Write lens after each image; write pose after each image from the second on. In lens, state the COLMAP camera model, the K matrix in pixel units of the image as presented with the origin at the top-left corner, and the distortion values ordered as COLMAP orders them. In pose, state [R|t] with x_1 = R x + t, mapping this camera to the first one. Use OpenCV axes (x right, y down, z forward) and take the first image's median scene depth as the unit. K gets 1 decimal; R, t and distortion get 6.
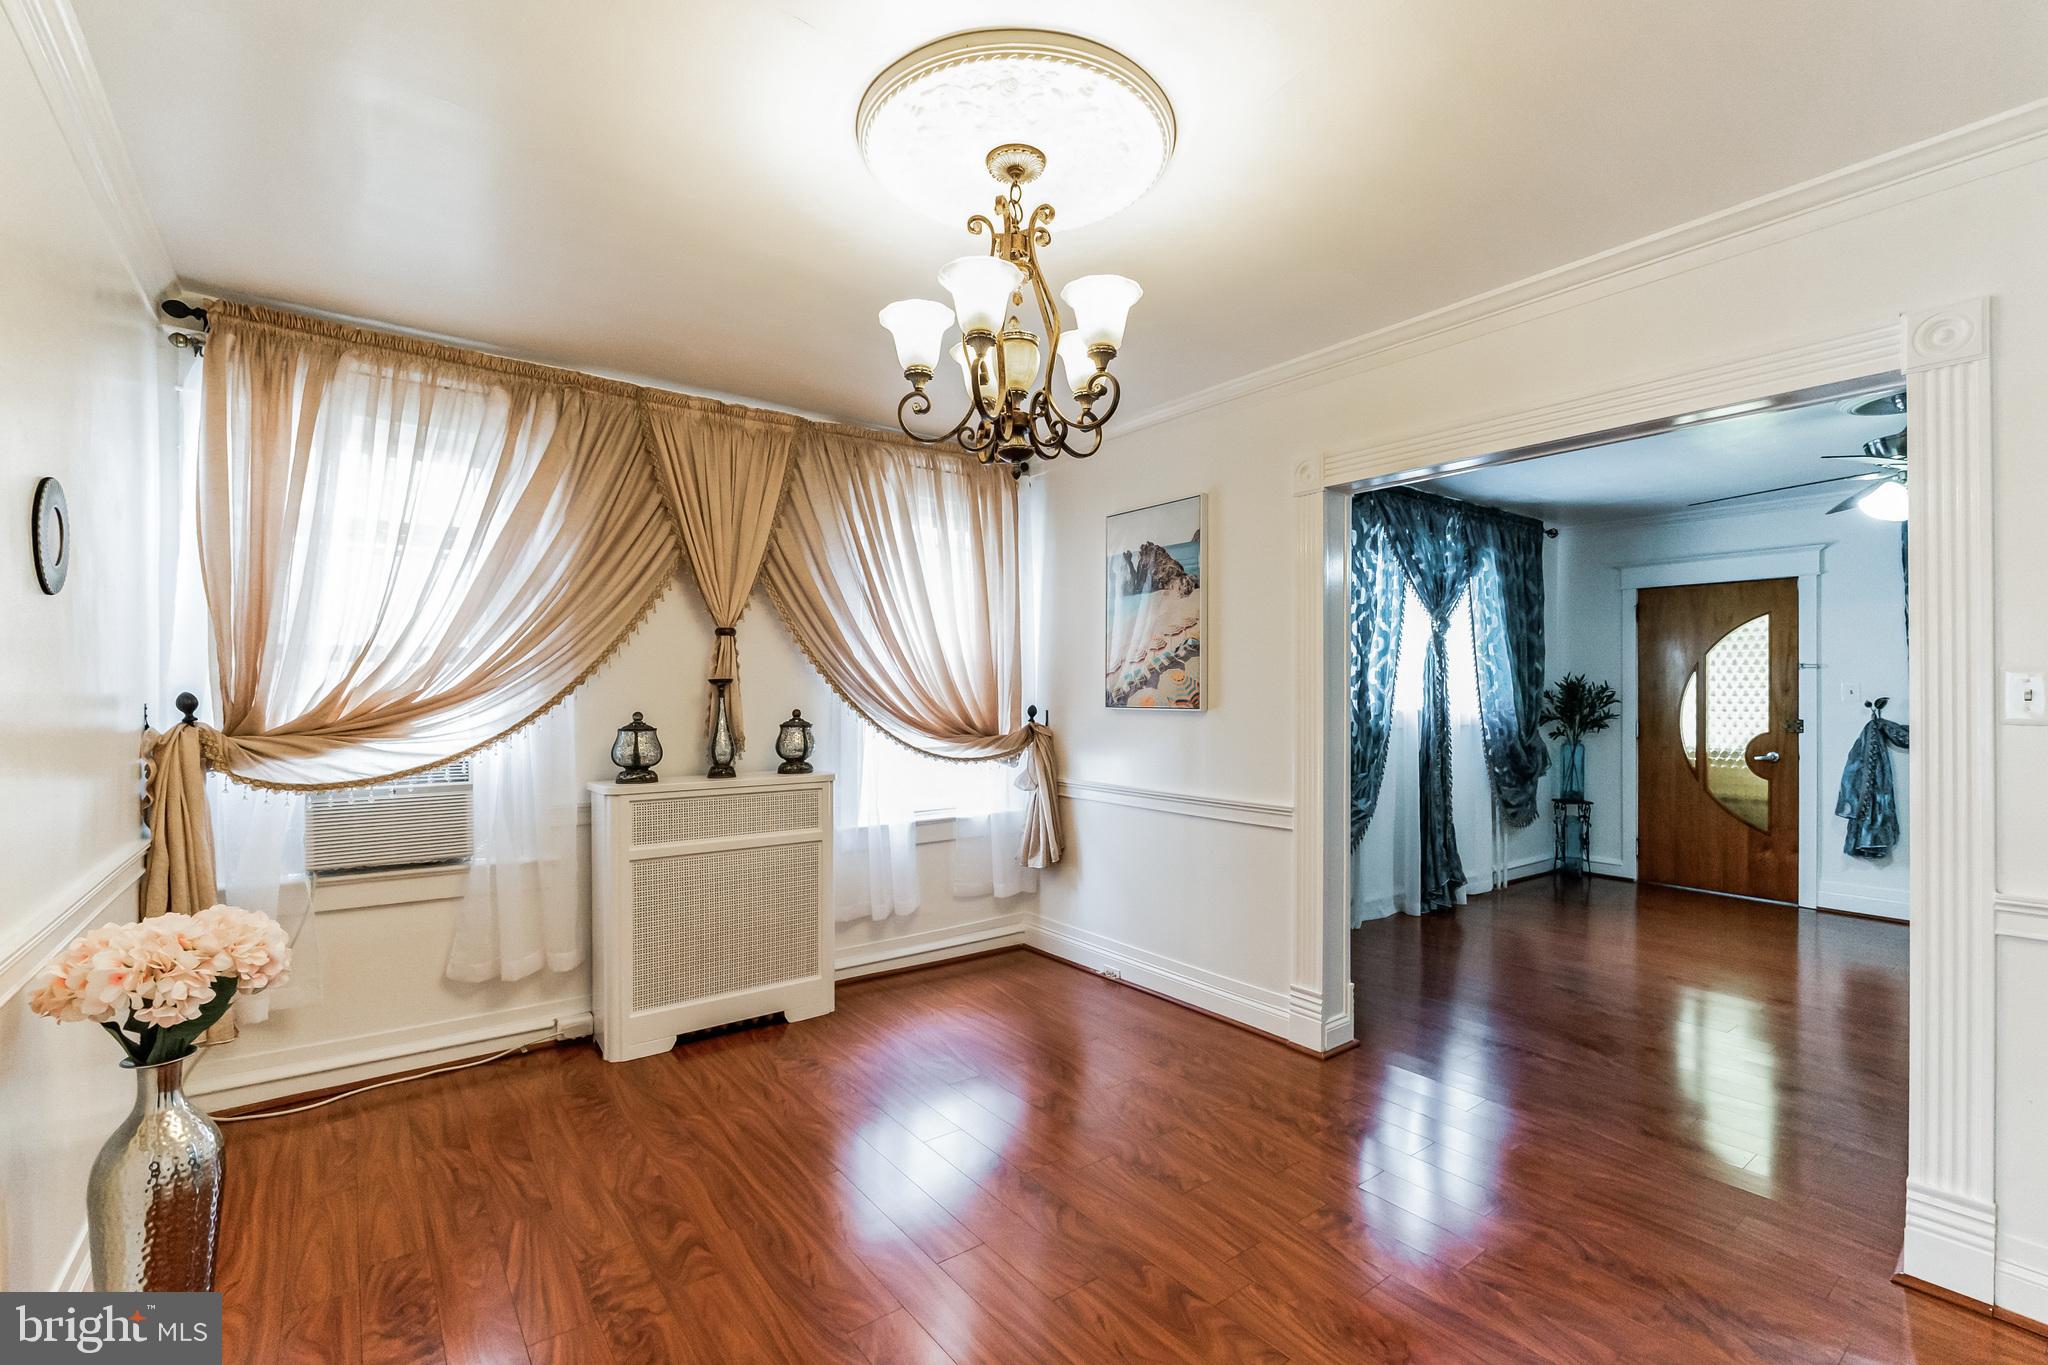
lens RADIAL K [[906.8, 0, 1022.8], [0, 906.8, 688.1], [0, 0, 1]] dist [-0.014637, 0.001066]
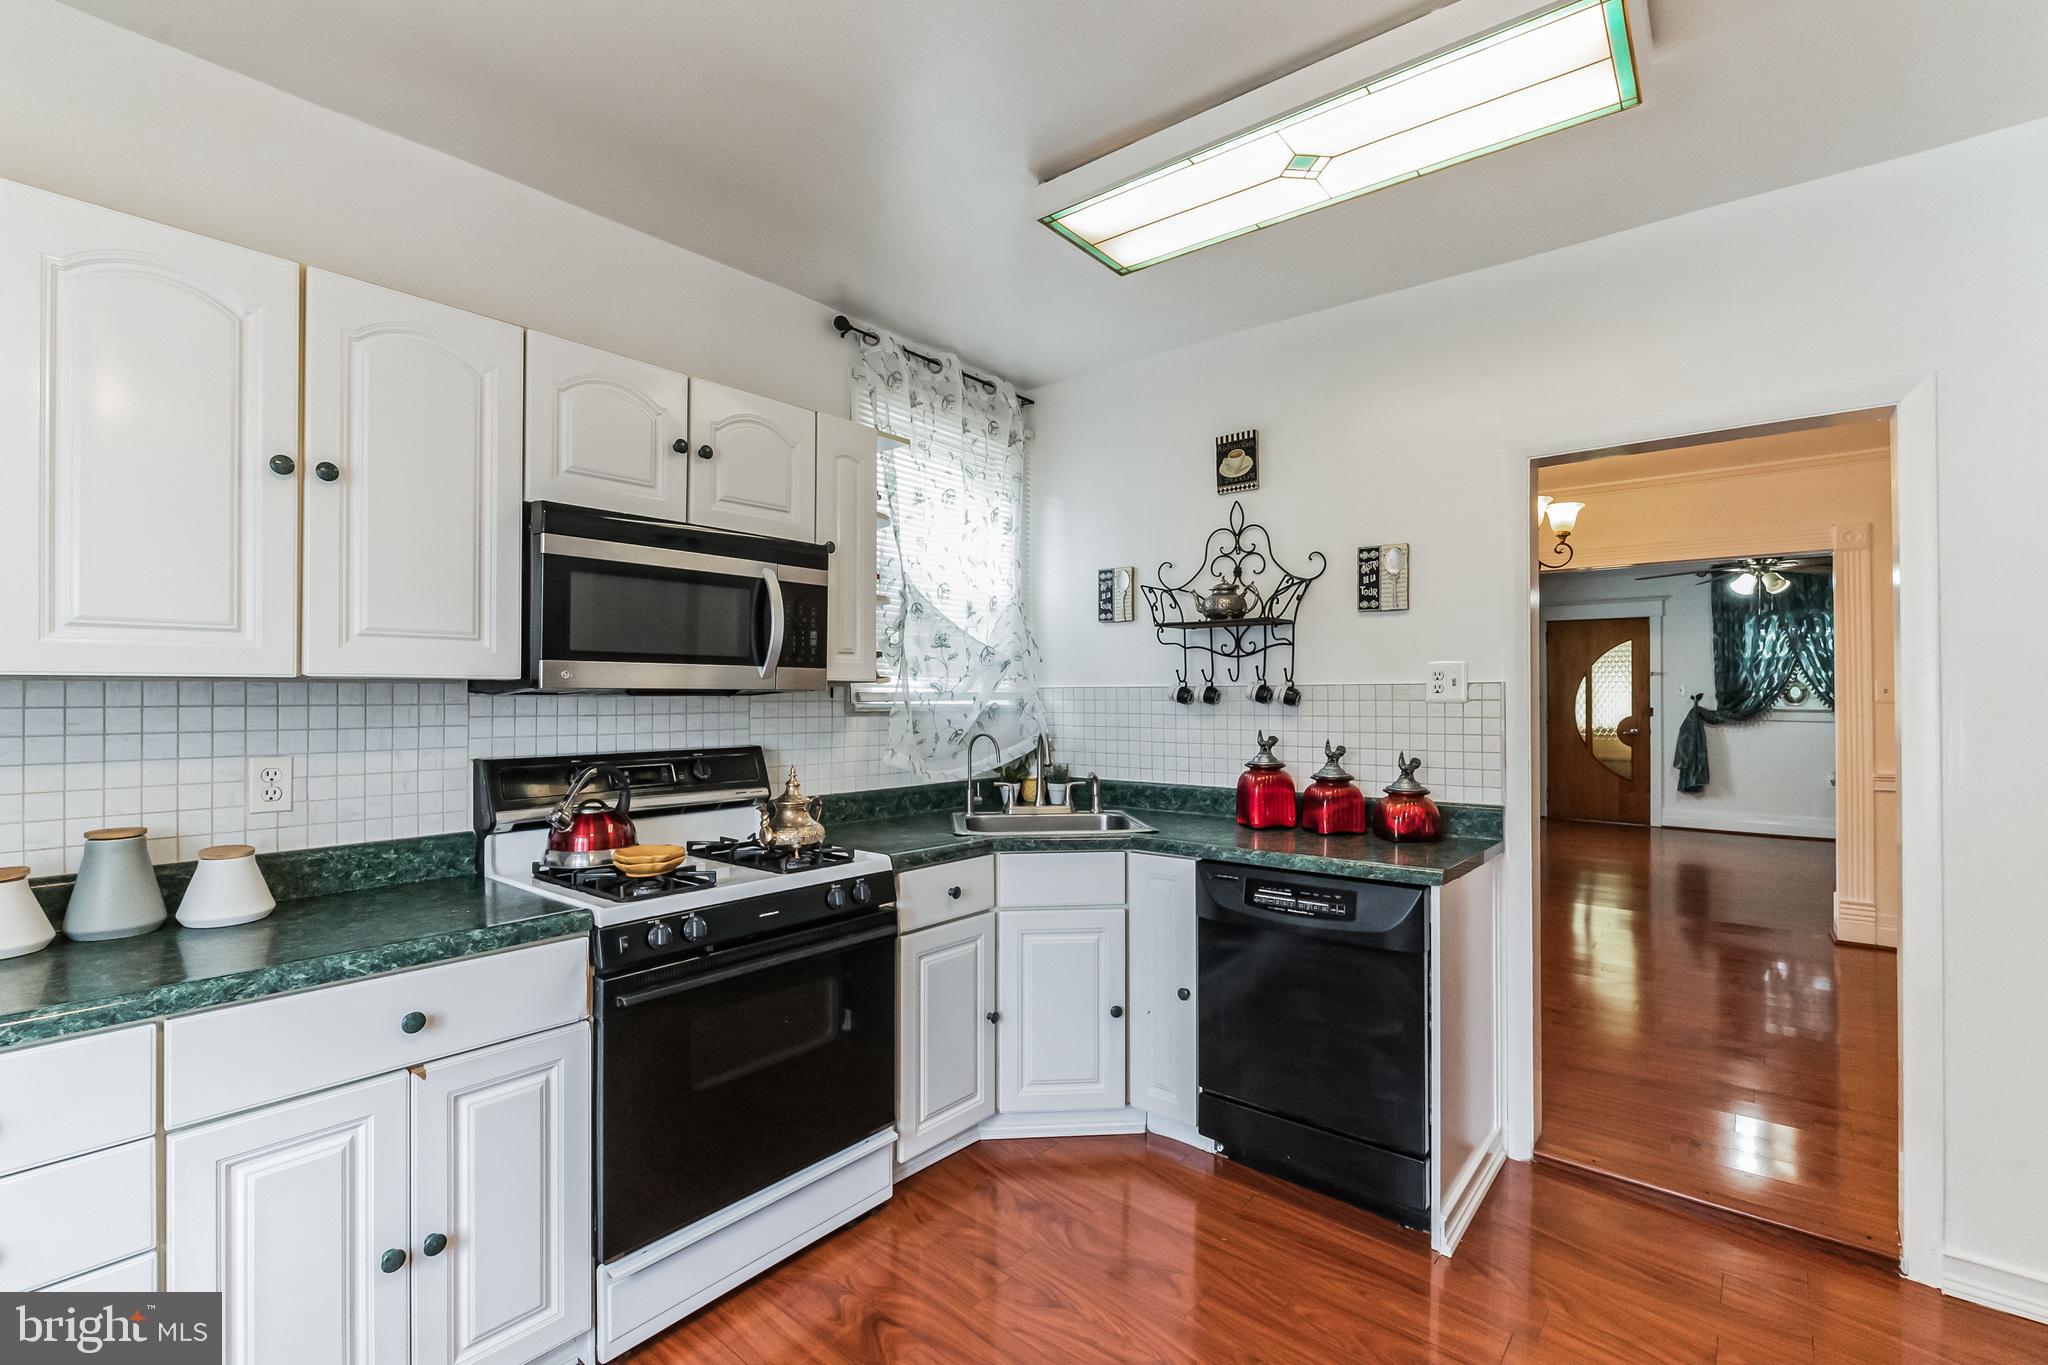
lens RADIAL K [[906.8, 0, 1018.9], [0, 906.8, 687.1], [0, 0, 1]] dist [-0.014637, 0.001066]
pose [[0.973758, 0.001925, 0.227580, -0.618296], [-0.001336, 0.999995, -0.002742, 0.005688], [-0.227584, 0.002366, 0.973756, -0.304618]]
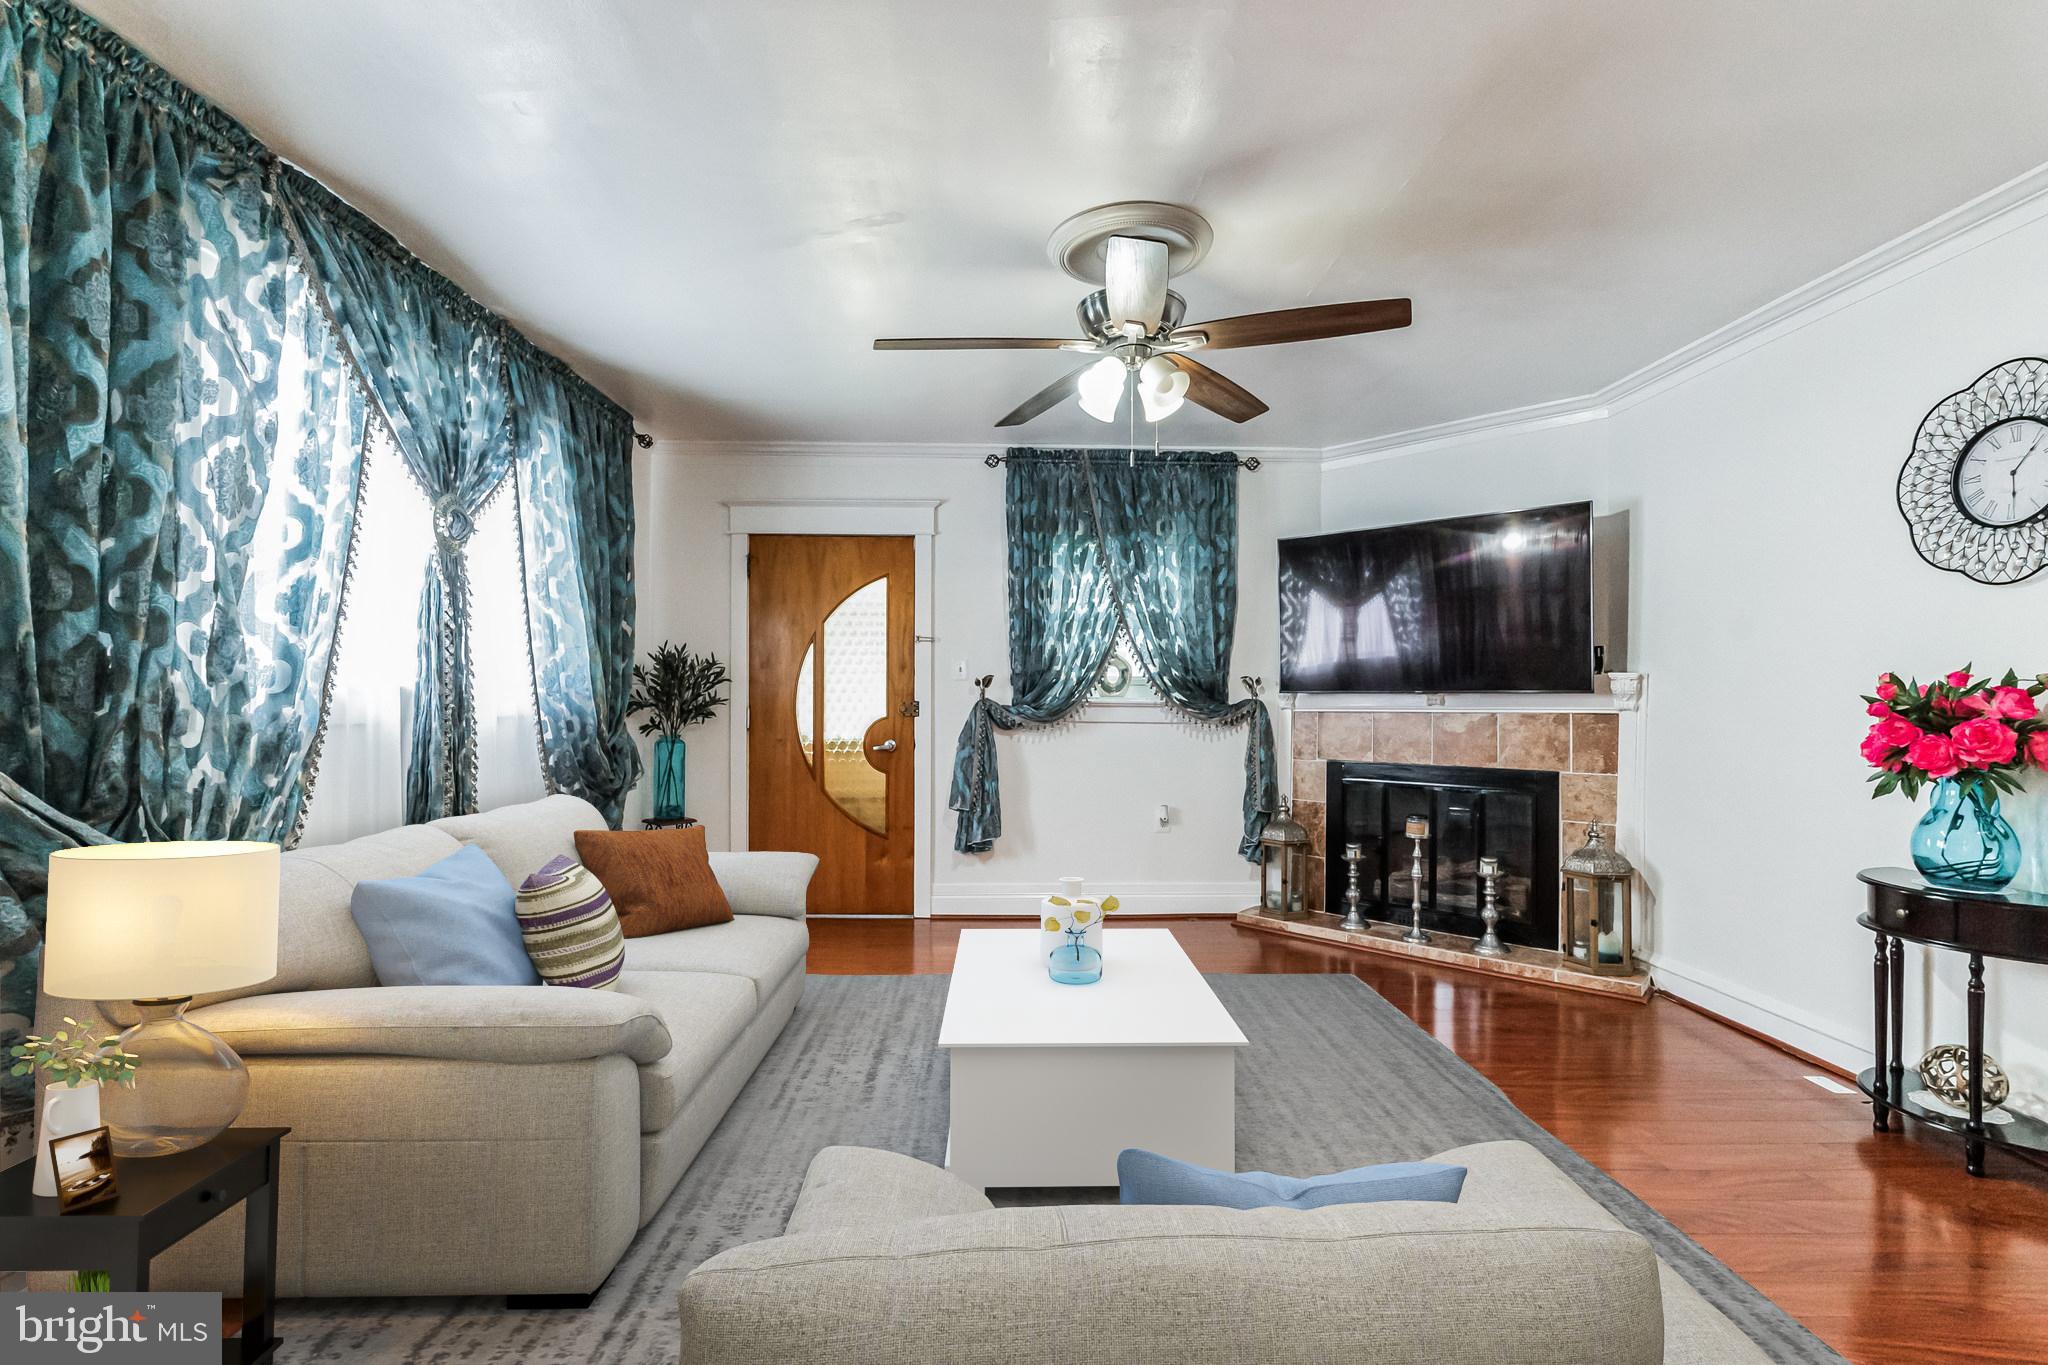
lens RADIAL K [[906.8, 0, 1013.0], [0, 906.8, 696.8], [0, 0, 1]] dist [-0.014637, 0.001066]
pose [[0.596580, -0.005100, 0.802537, 0.246318], [-0.004595, 0.999942, 0.009770, 0.024021], [-0.802540, -0.009516, 0.596522, 0.445792]]
